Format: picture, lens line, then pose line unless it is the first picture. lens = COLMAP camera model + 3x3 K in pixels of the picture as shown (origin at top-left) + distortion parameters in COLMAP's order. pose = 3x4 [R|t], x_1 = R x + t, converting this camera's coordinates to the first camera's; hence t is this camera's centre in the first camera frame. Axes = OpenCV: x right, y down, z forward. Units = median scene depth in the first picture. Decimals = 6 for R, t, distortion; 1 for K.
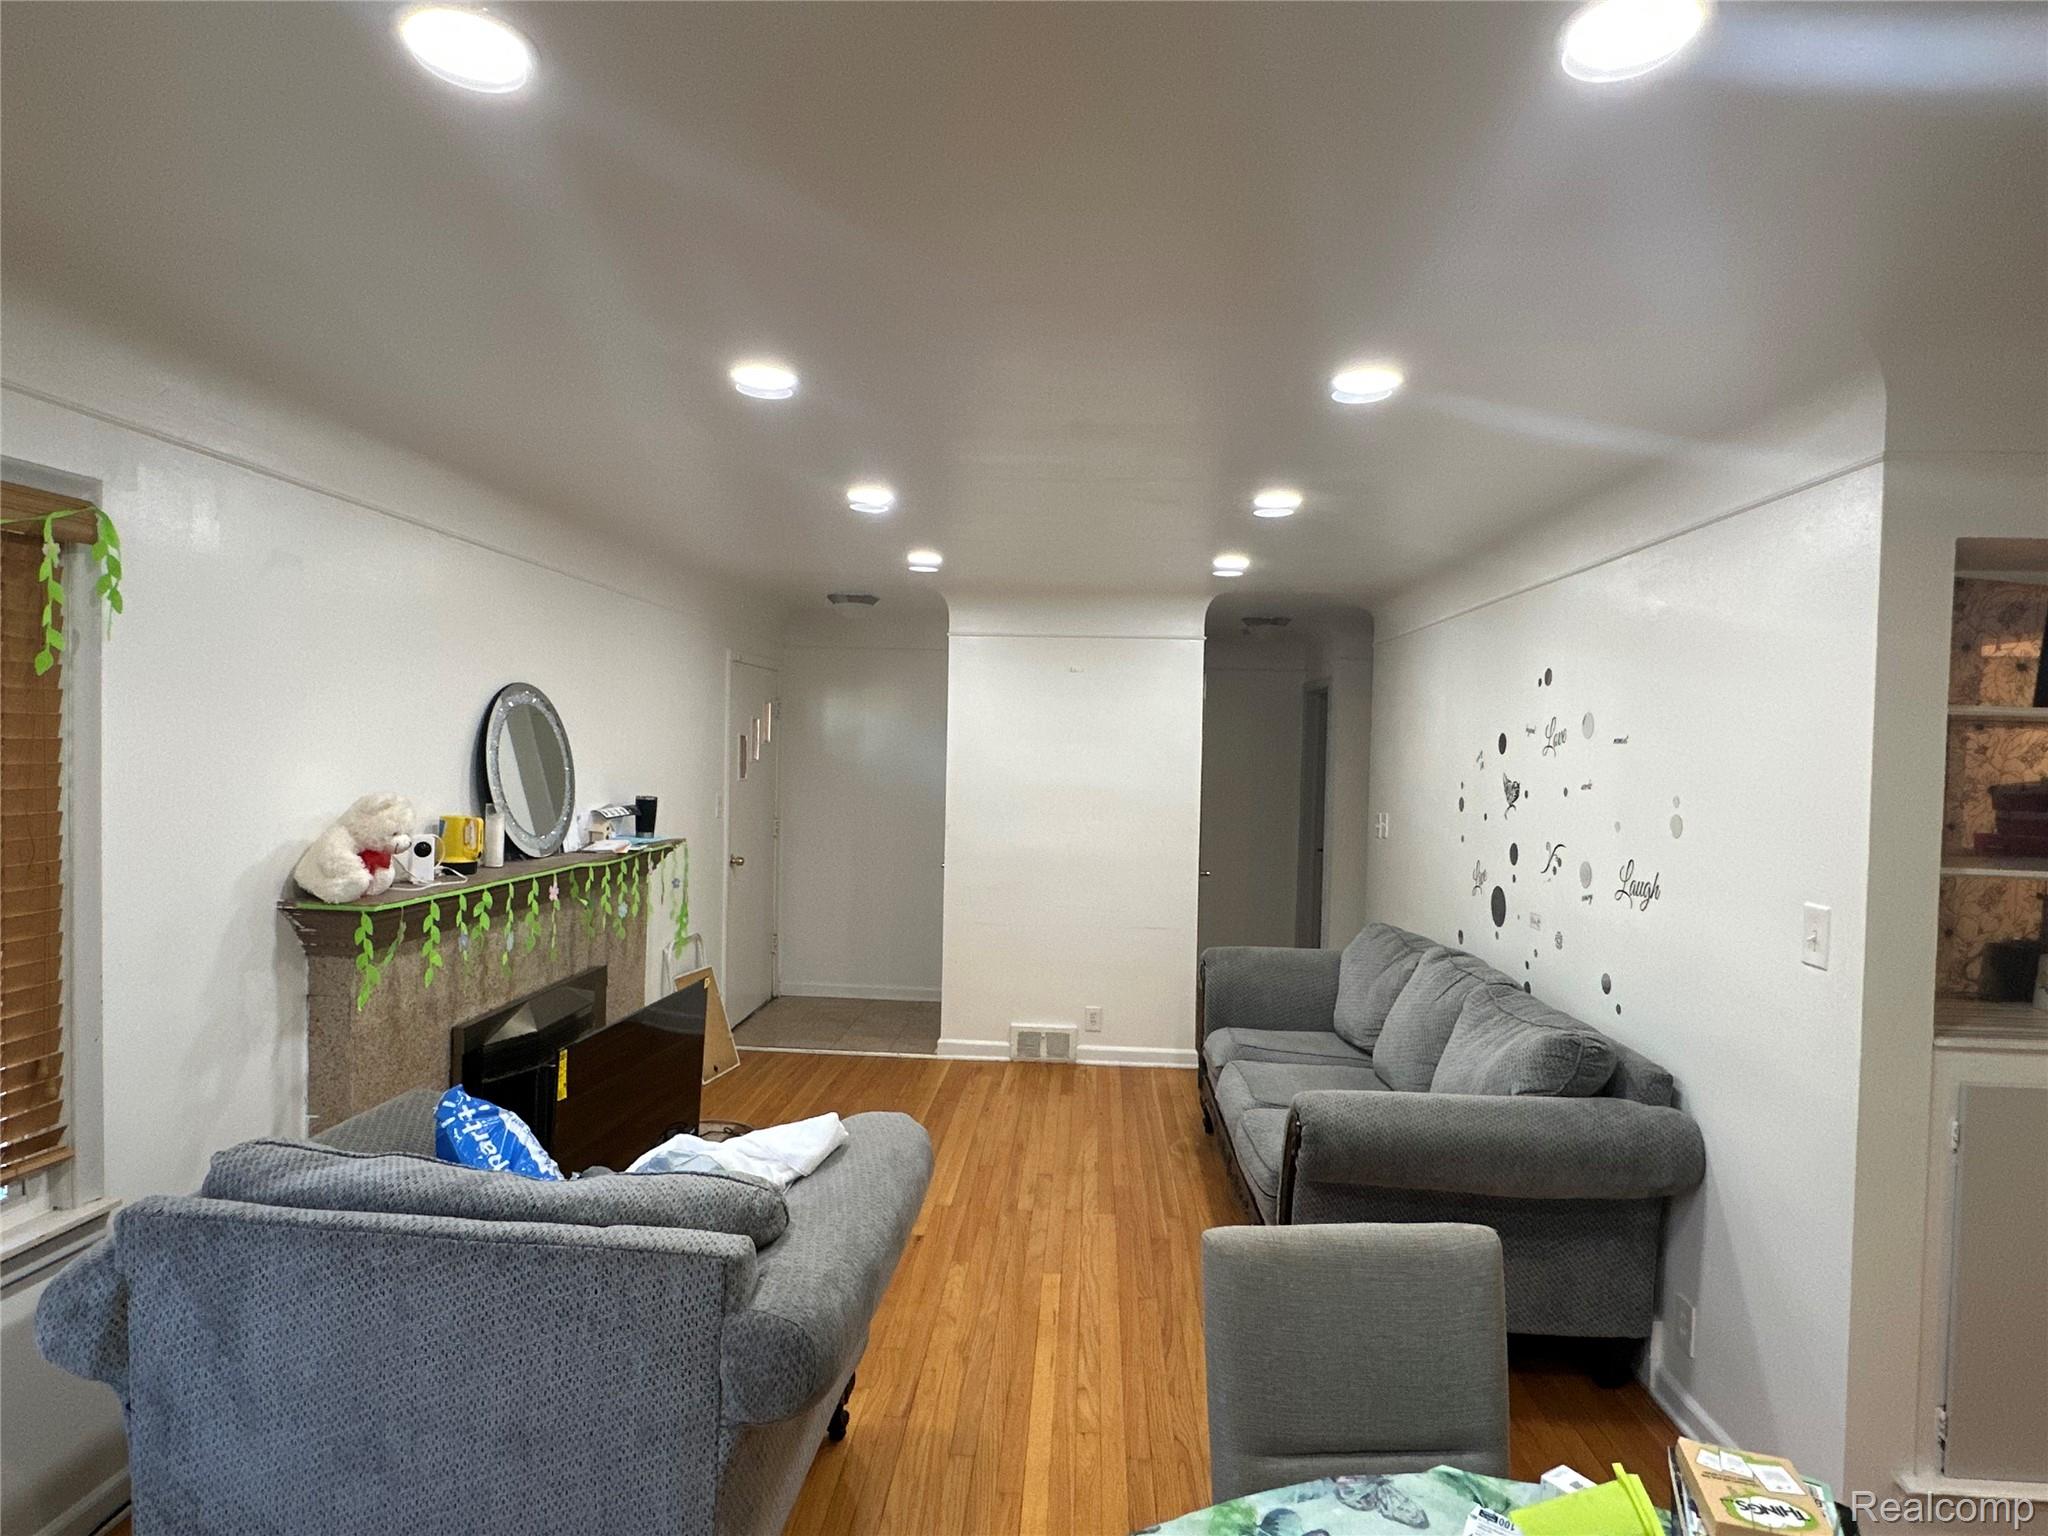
lens RADIAL K [[1166.7, 0, 1021.2], [0, 1166.7, 793.6], [0, 0, 1]] dist [-0.000444, 0.000239]
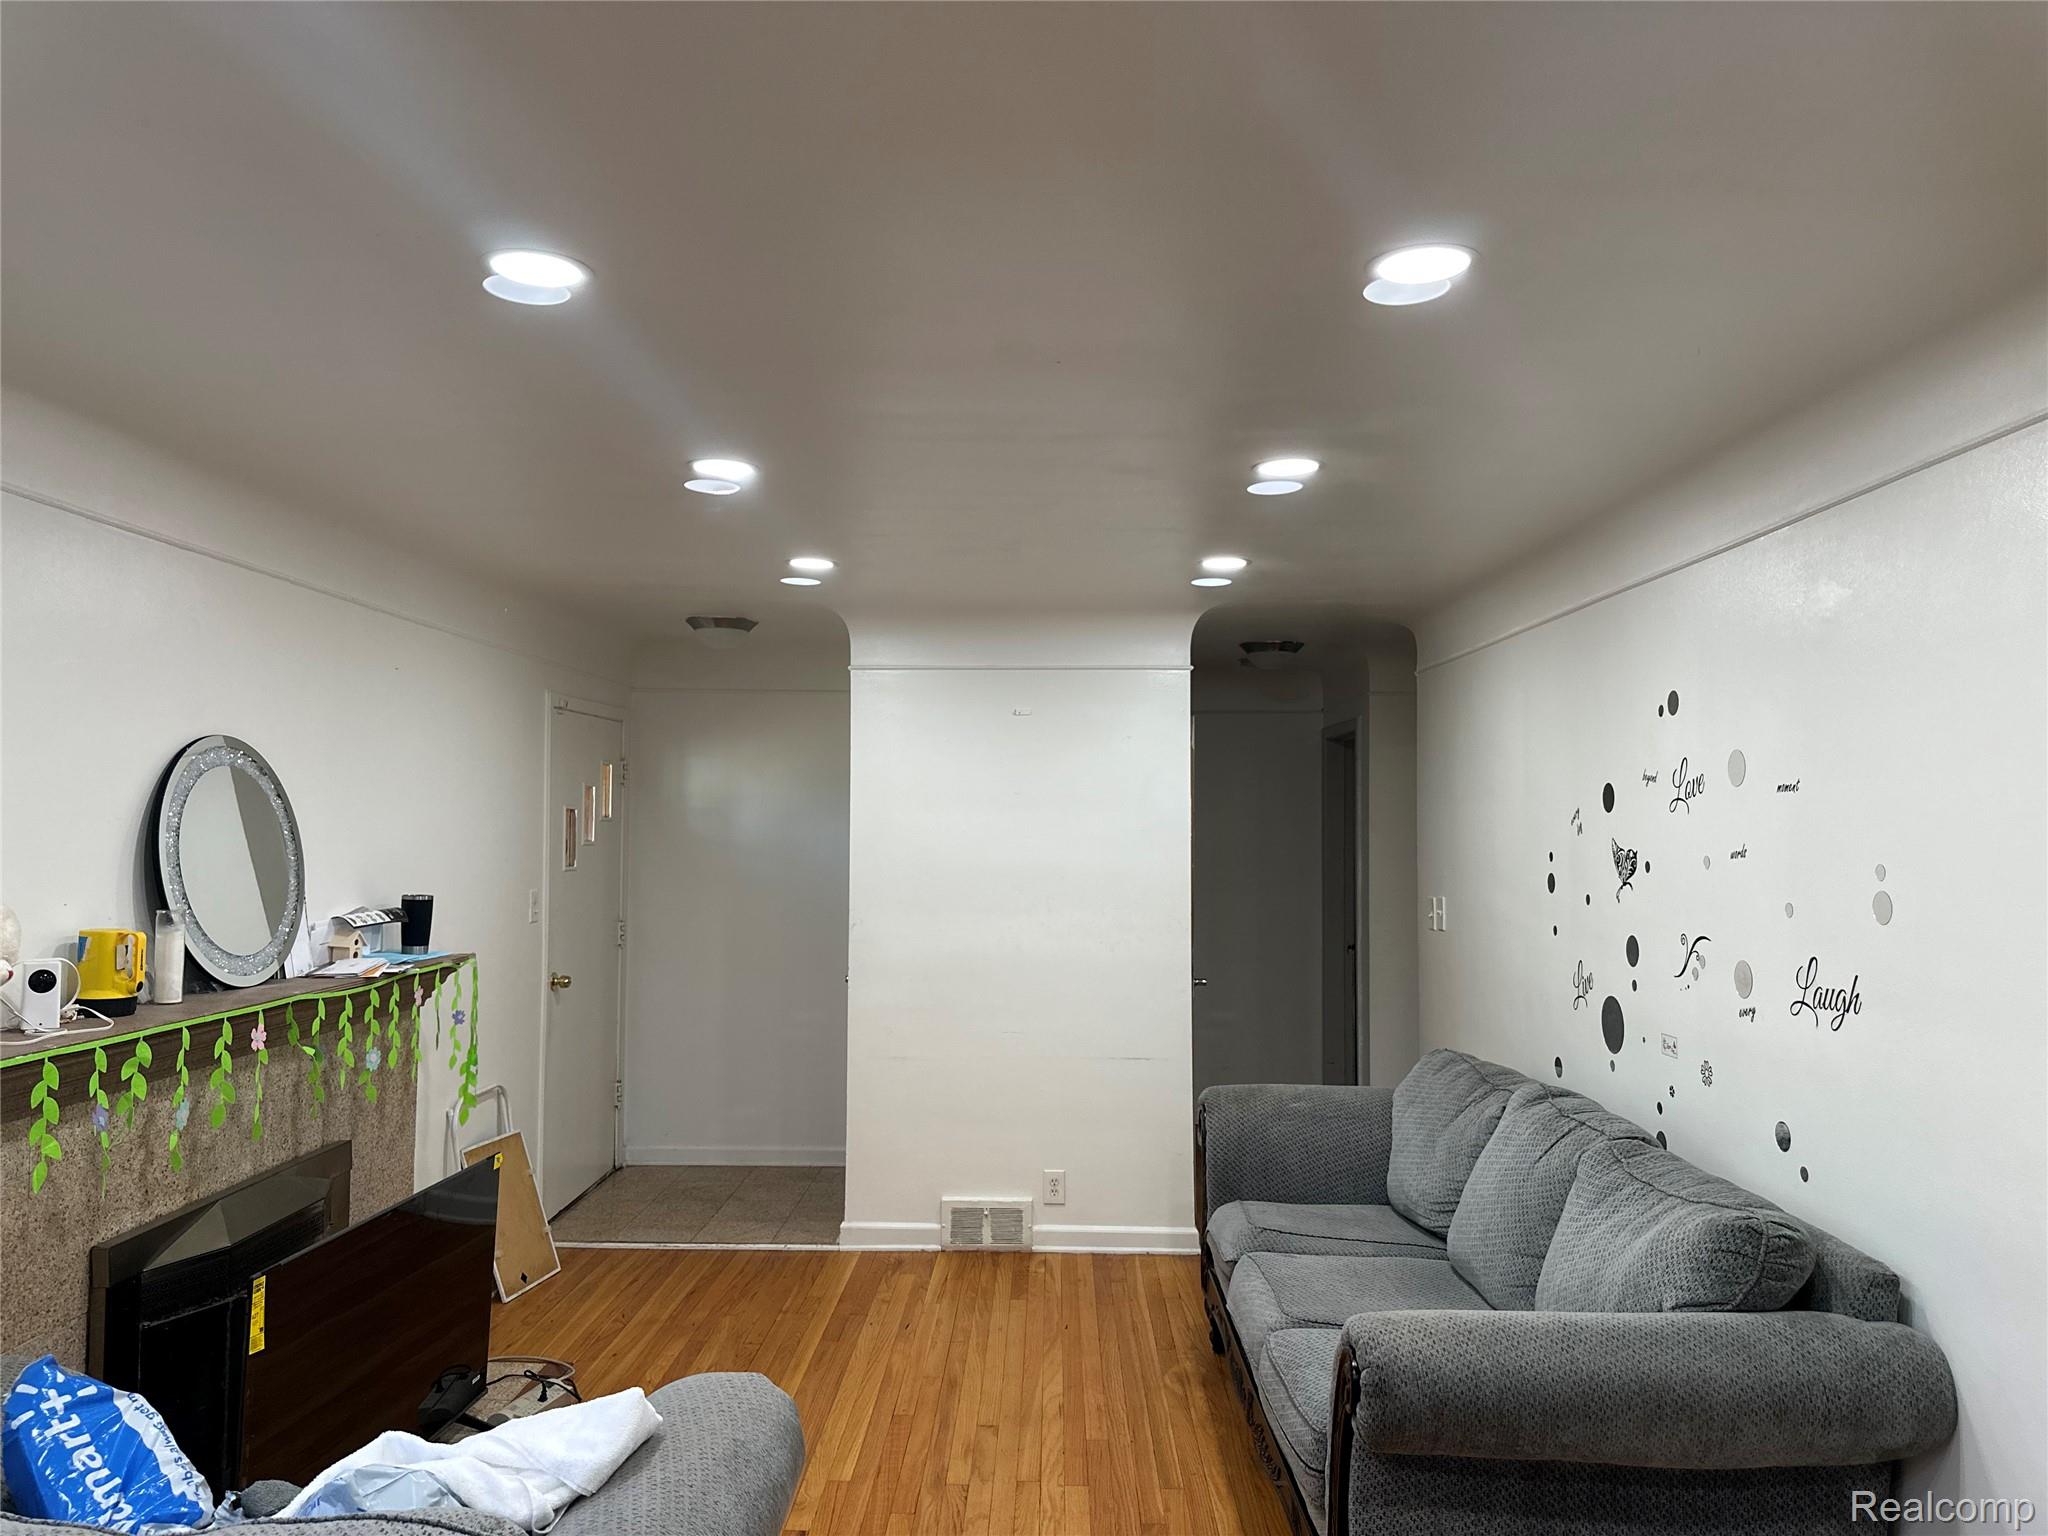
lens RADIAL K [[1484.6, 0, 1017.5], [0, 1484.6, 803.8], [0, 0, 1]] dist [0.072913, -0.100273]
pose [[0.999126, -0.018071, 0.037703, 0.012521], [0.019992, 0.998489, -0.051195, 0.001265], [-0.036721, 0.051904, 0.997977, 0.093805]]
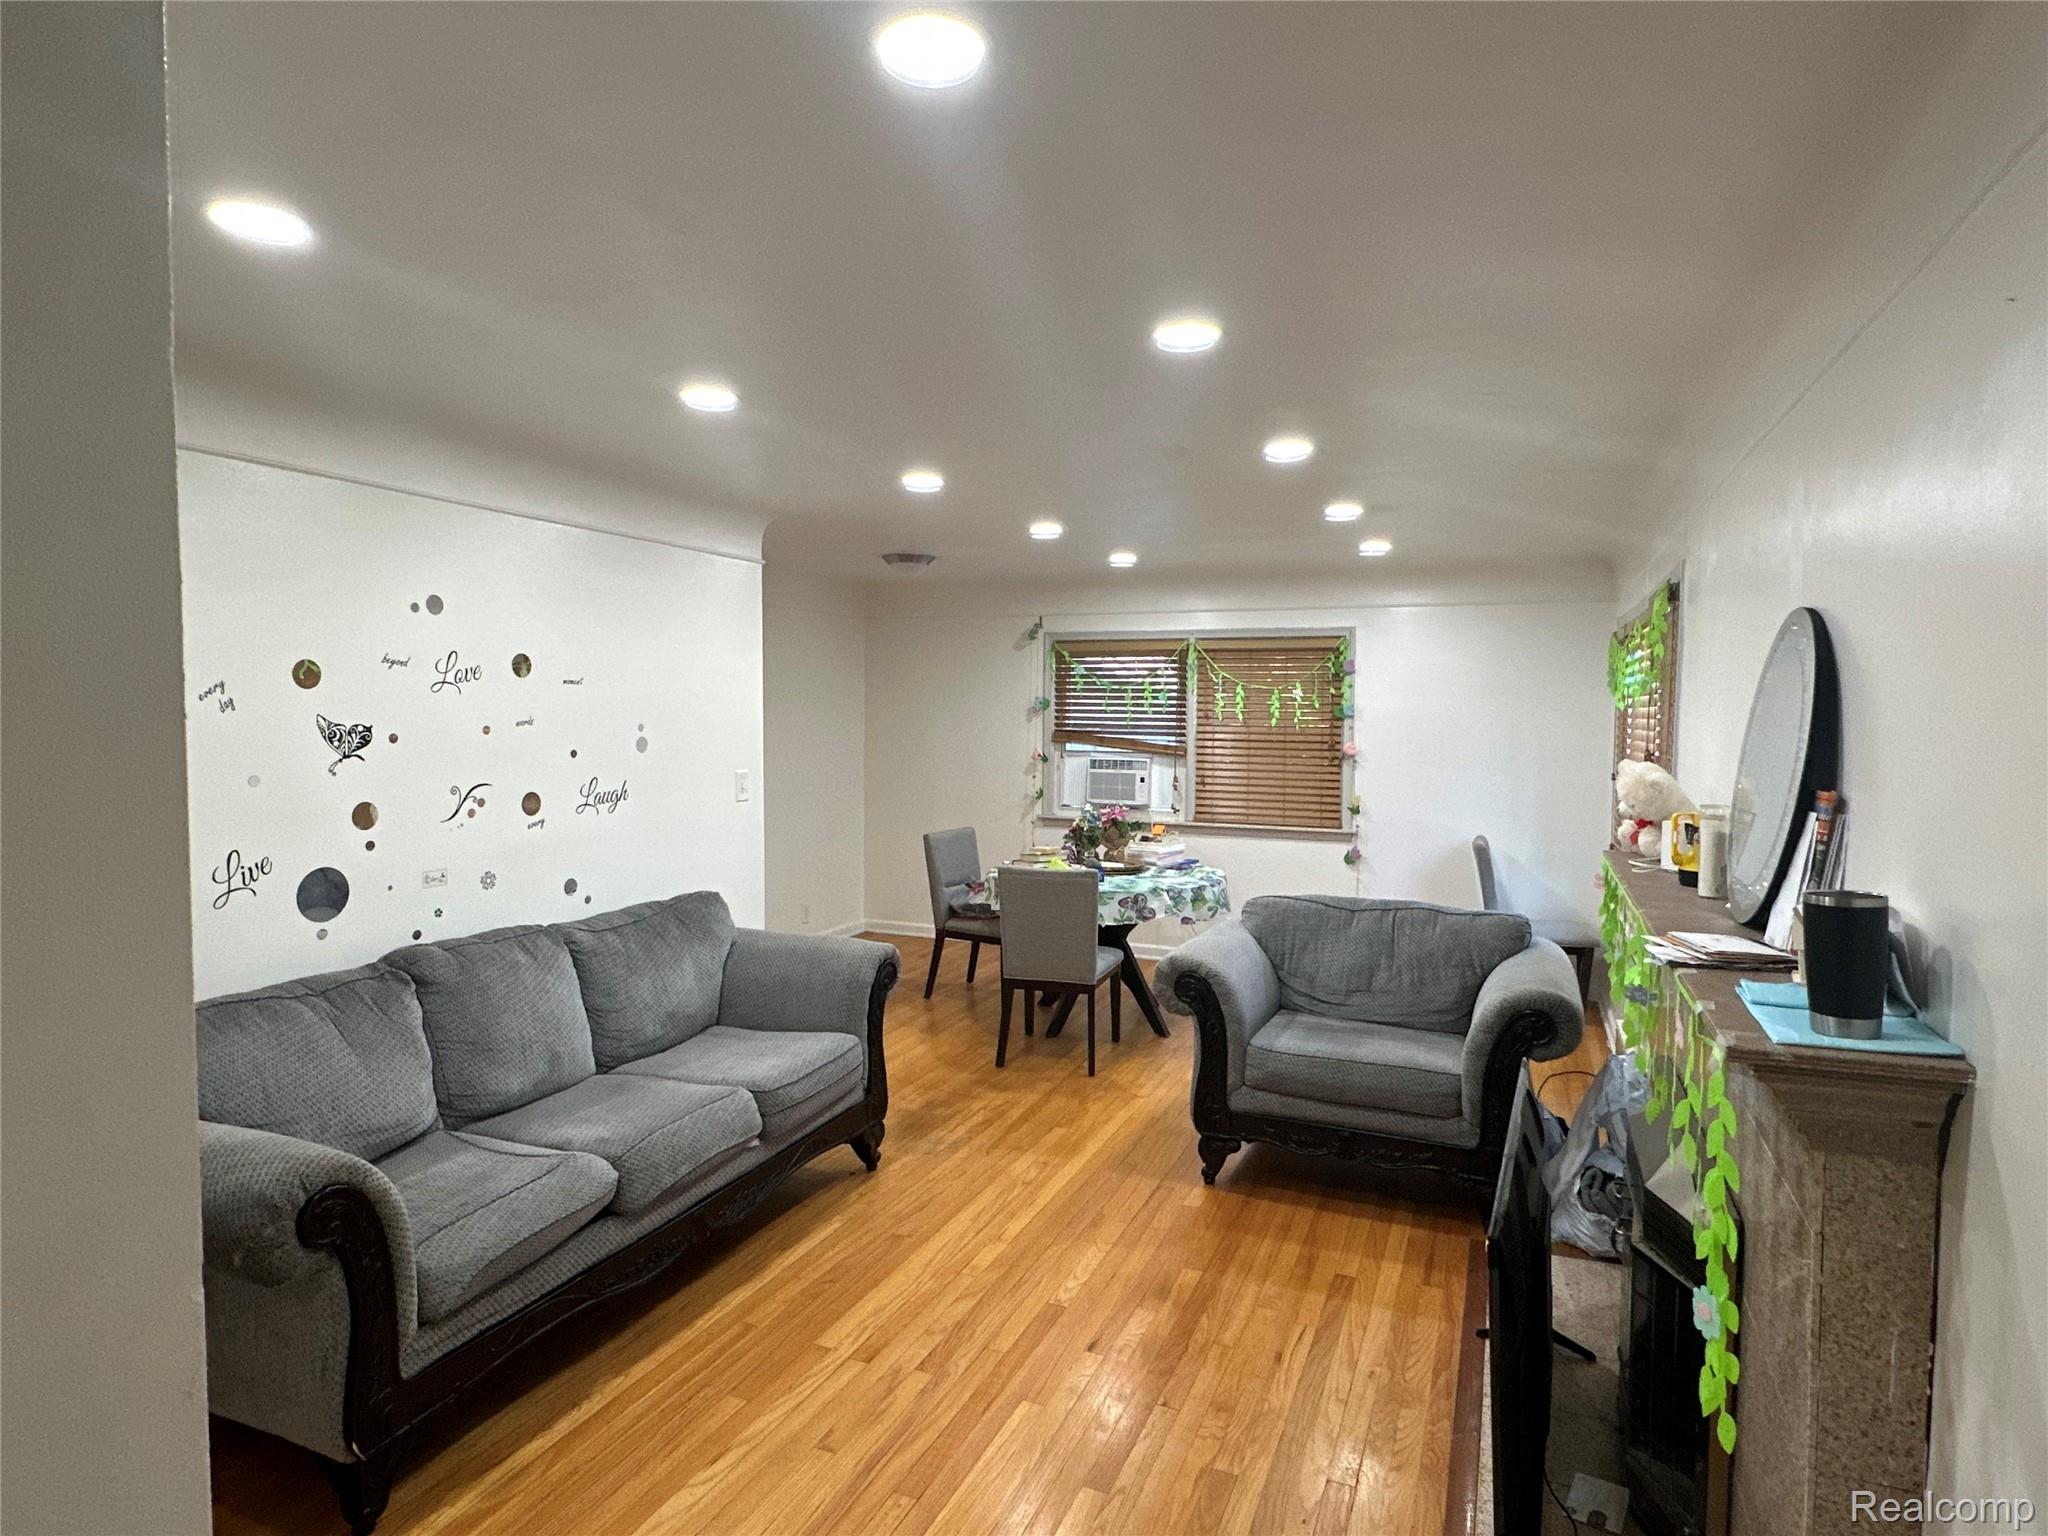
lens RADIAL K [[1148.4, 0, 1024.0], [0, 1148.4, 768.0], [0, 0, 1]] dist [0.000085, 0.000073]
pose [[-0.941235, -0.048597, 0.334238, -0.267024], [-0.017630, 0.995314, 0.095070, -0.064531], [-0.337292, 0.083590, -0.937682, 1.622697]]
